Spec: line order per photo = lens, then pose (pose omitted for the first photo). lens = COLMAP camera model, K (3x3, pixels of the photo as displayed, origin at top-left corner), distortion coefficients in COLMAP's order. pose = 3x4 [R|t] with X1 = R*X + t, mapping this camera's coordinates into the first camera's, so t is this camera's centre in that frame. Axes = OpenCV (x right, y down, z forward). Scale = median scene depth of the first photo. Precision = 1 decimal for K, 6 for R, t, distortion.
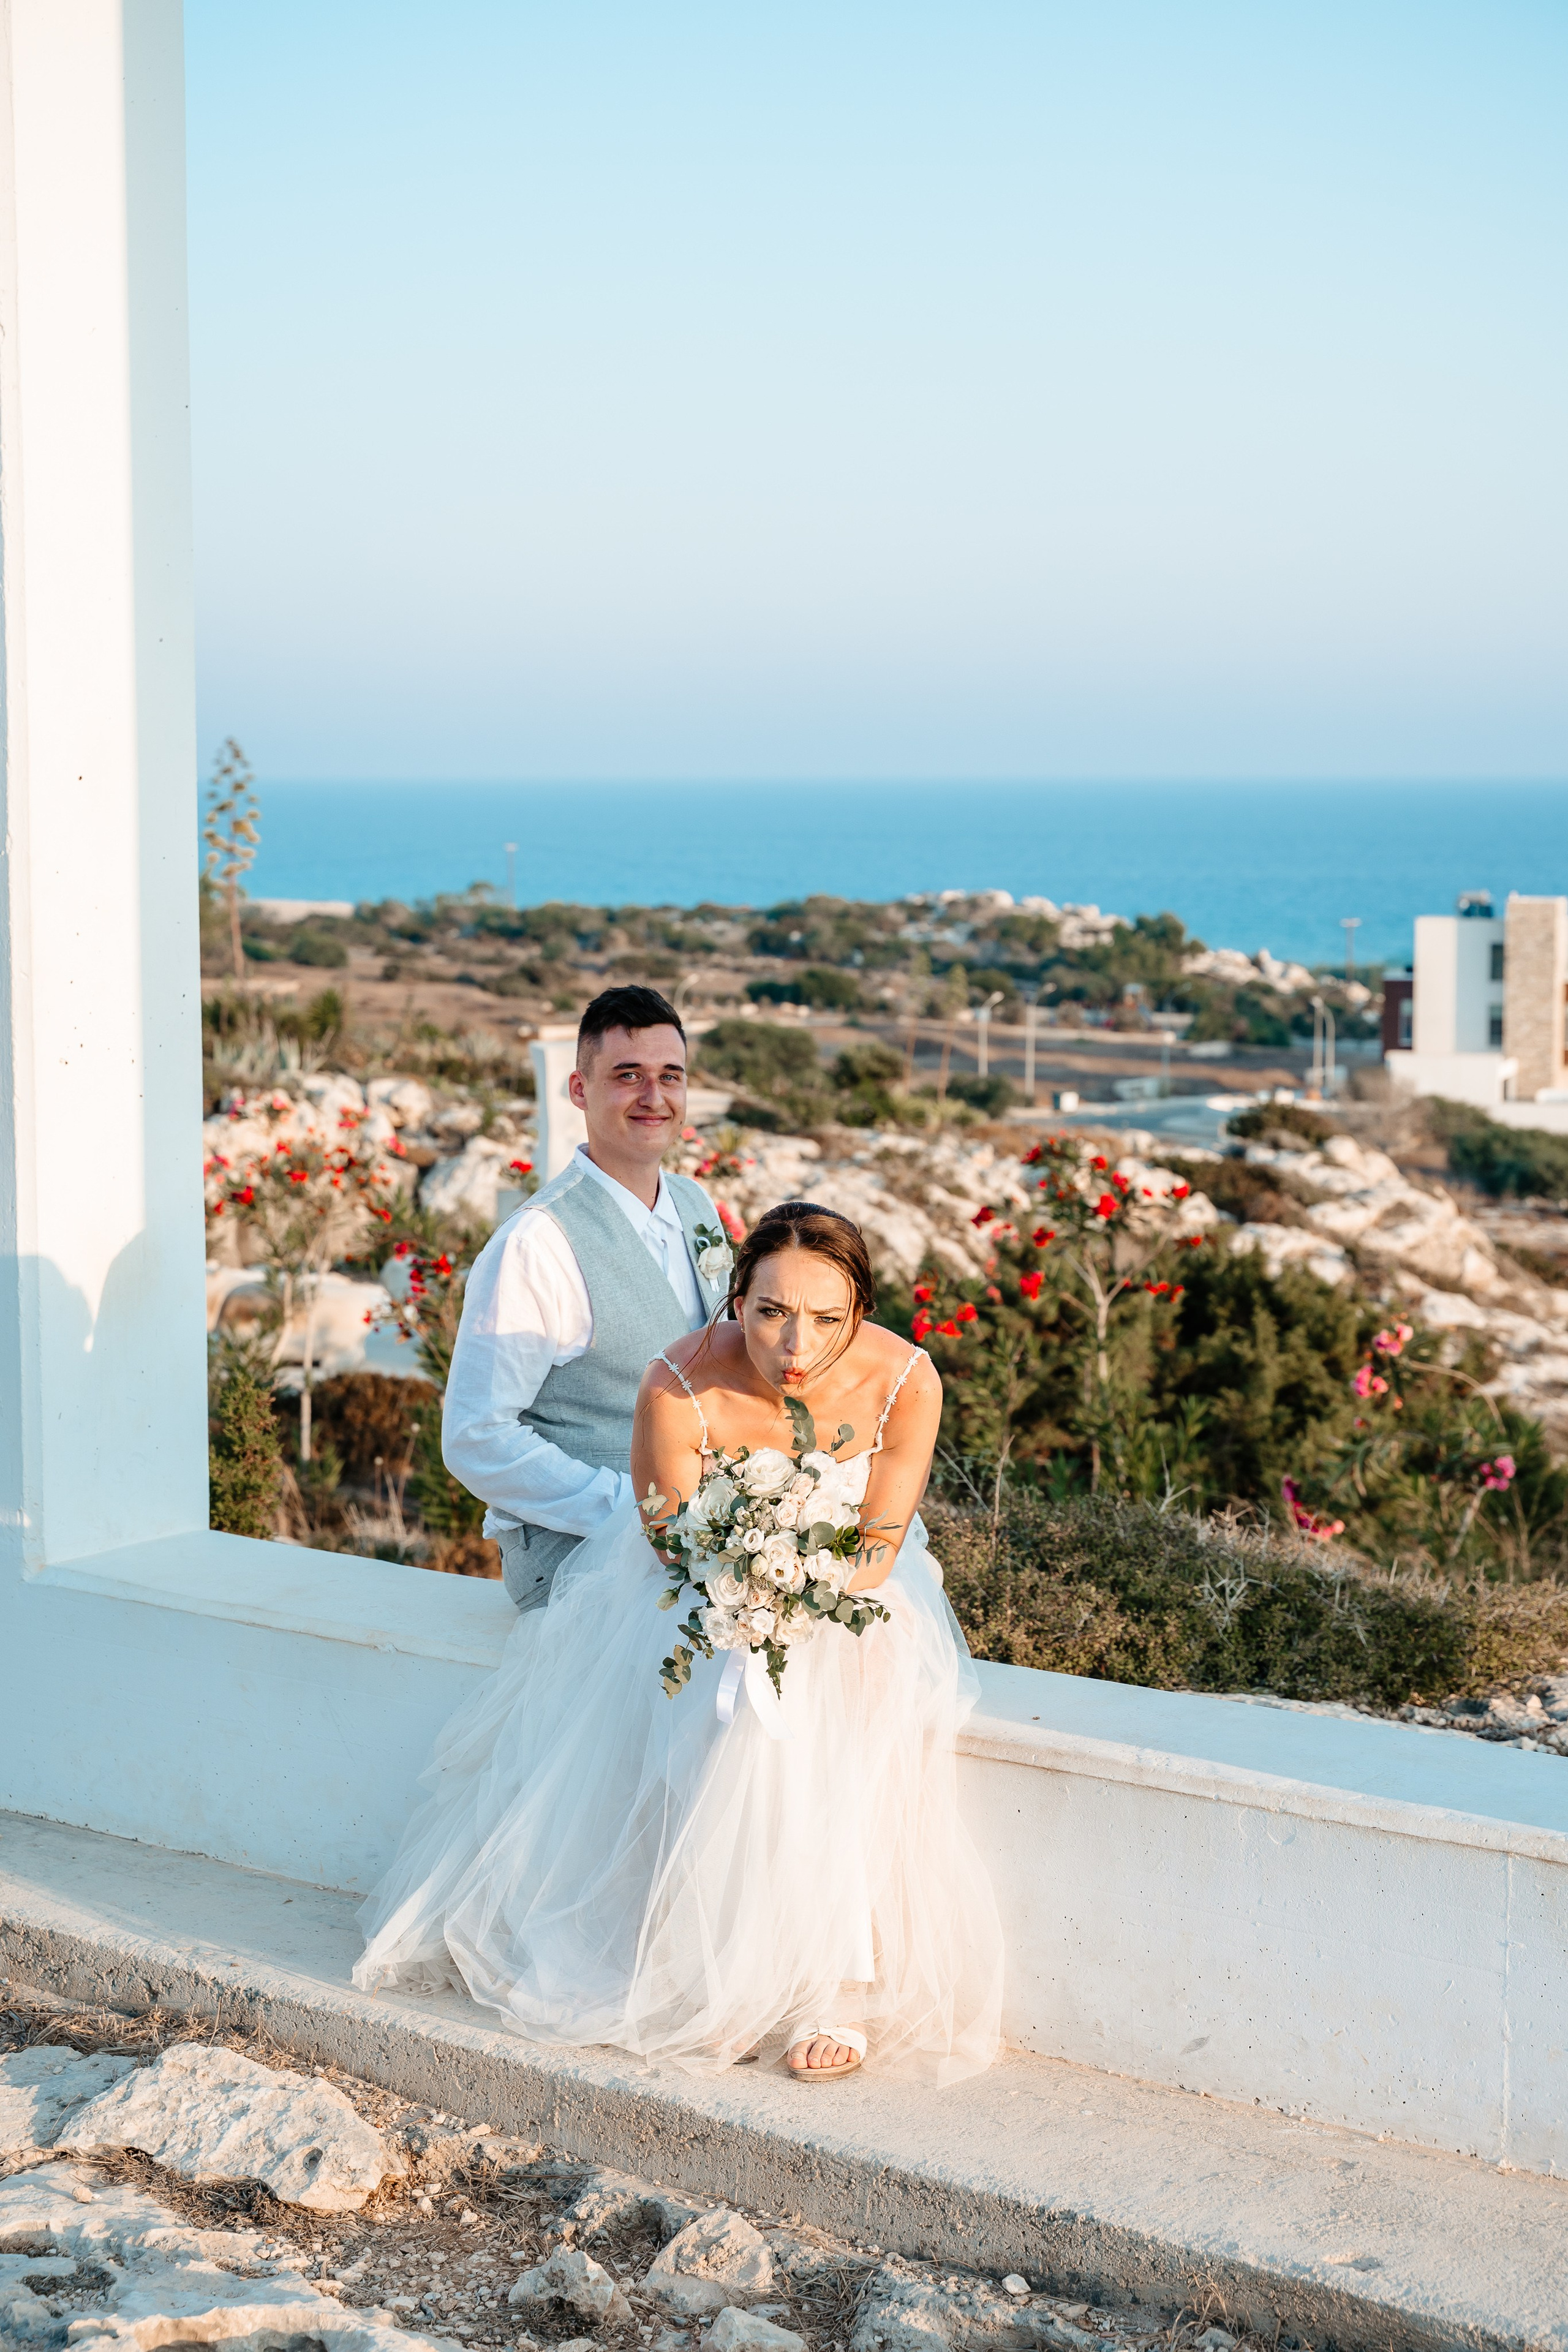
lens RADIAL K [[3758.6, 0, 784.0], [0, 3758.6, 1176.0], [0, 0, 1]] dist [-0.009536, -0.027455]
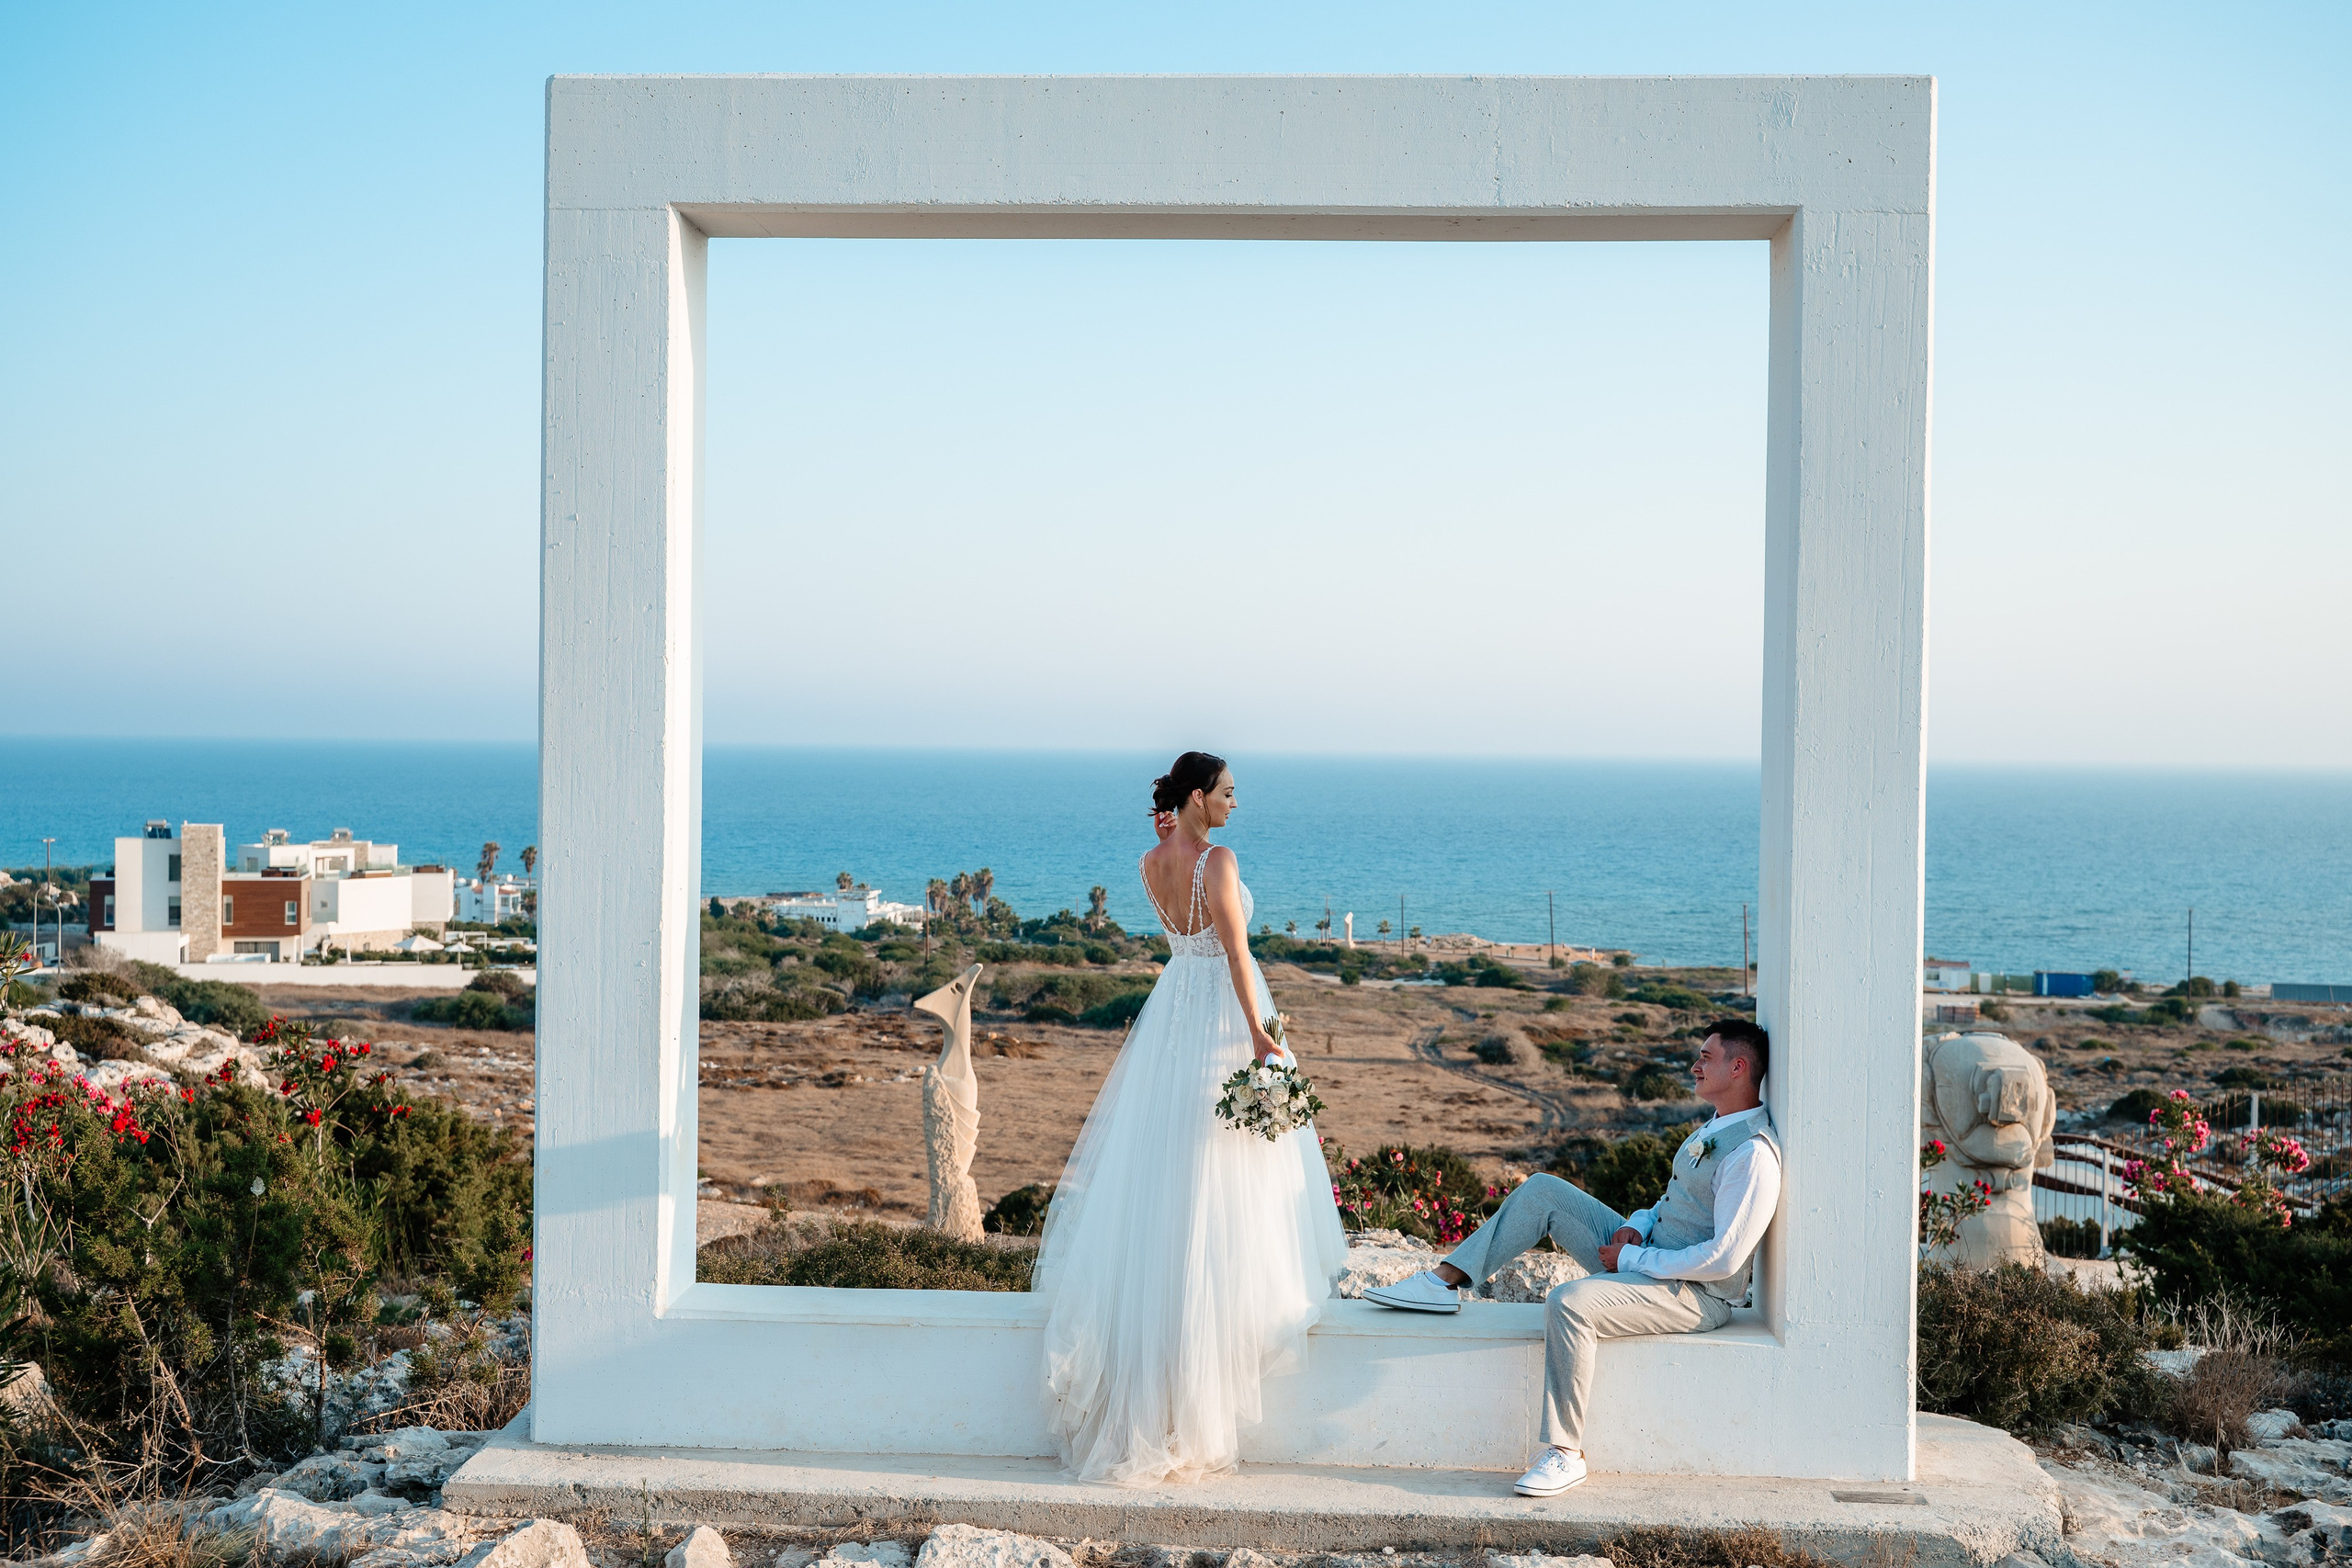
lens RADIAL K [[2423.9, 0, 1175.7], [0, 2423.9, 790.9], [0, 0, 1]] dist [0.003875, -0.016168]
pose [[0.833894, 0.001751, 0.551922, -0.288935], [0.045832, 0.996321, -0.072408, -0.024148], [-0.550018, 0.085677, 0.830746, -0.073560]]
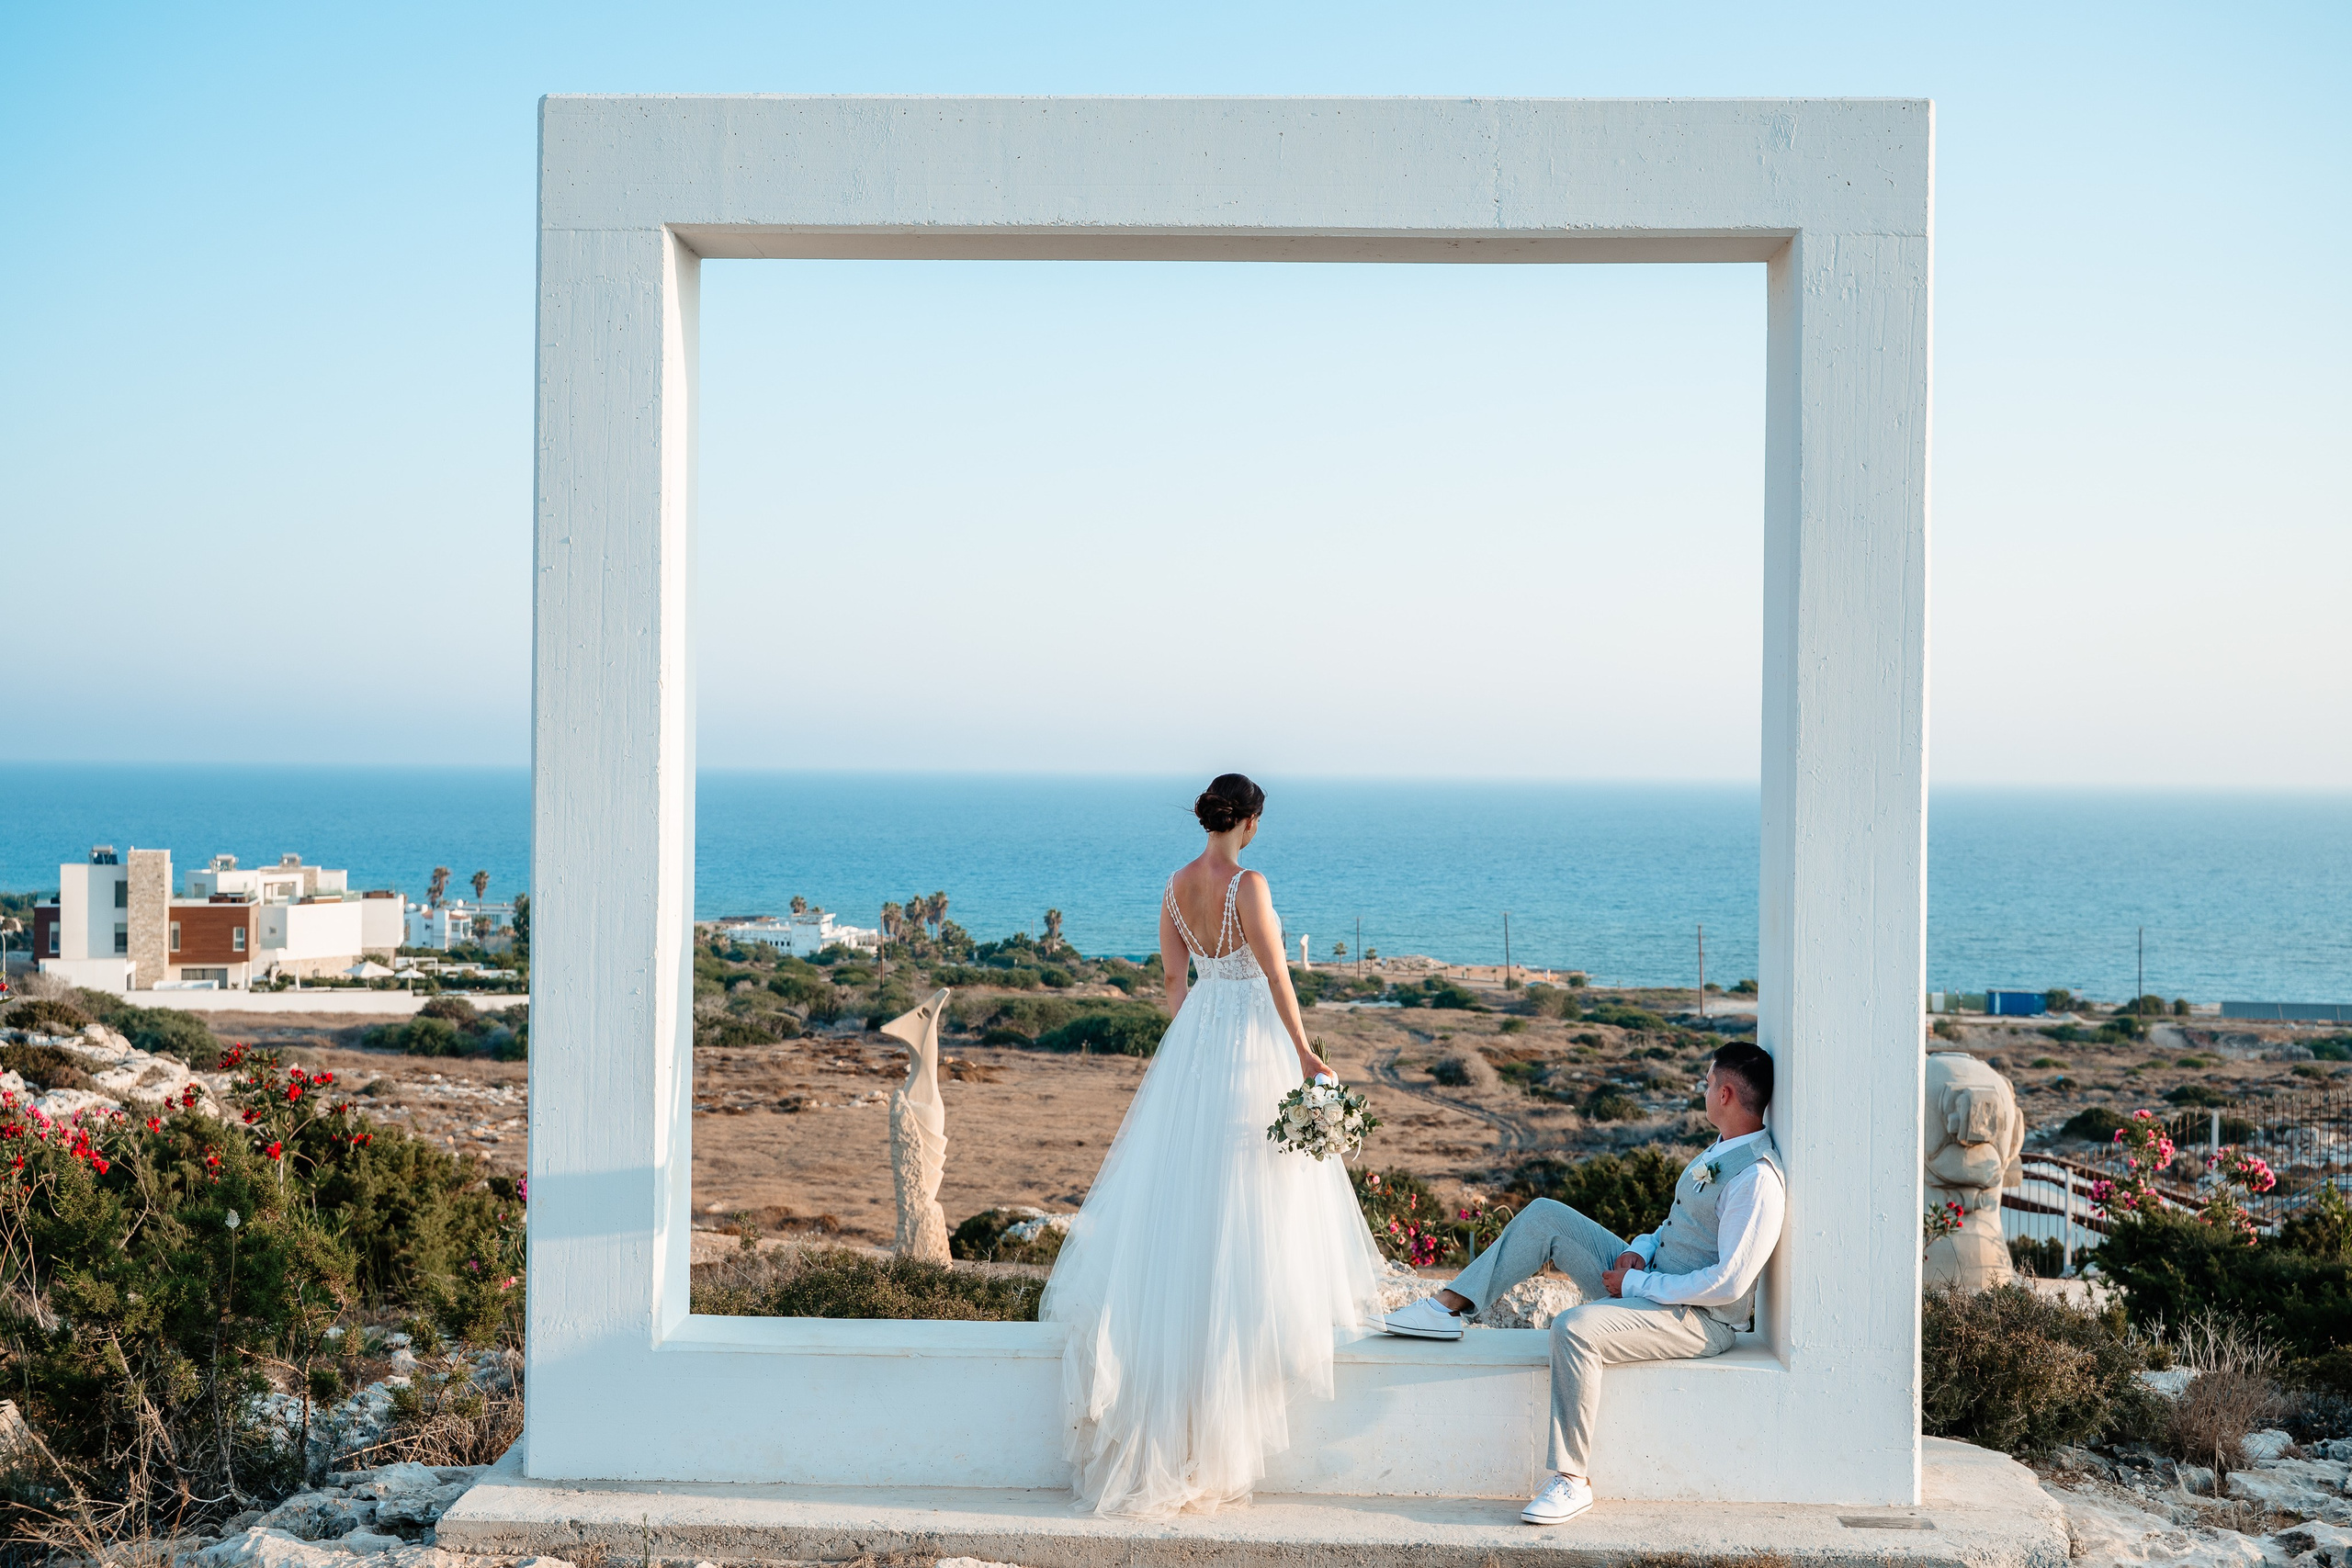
lens RADIAL K [[2427.0, 0, 1176.4], [0, 2427.0, 791.7], [0, 0, 1]] dist [0.004360, -0.015285]
pose [[0.823467, 0.004281, 0.567347, -0.295531], [0.050231, 0.995495, -0.080418, -0.025198], [-0.565136, 0.094720, 0.819542, -0.065872]]
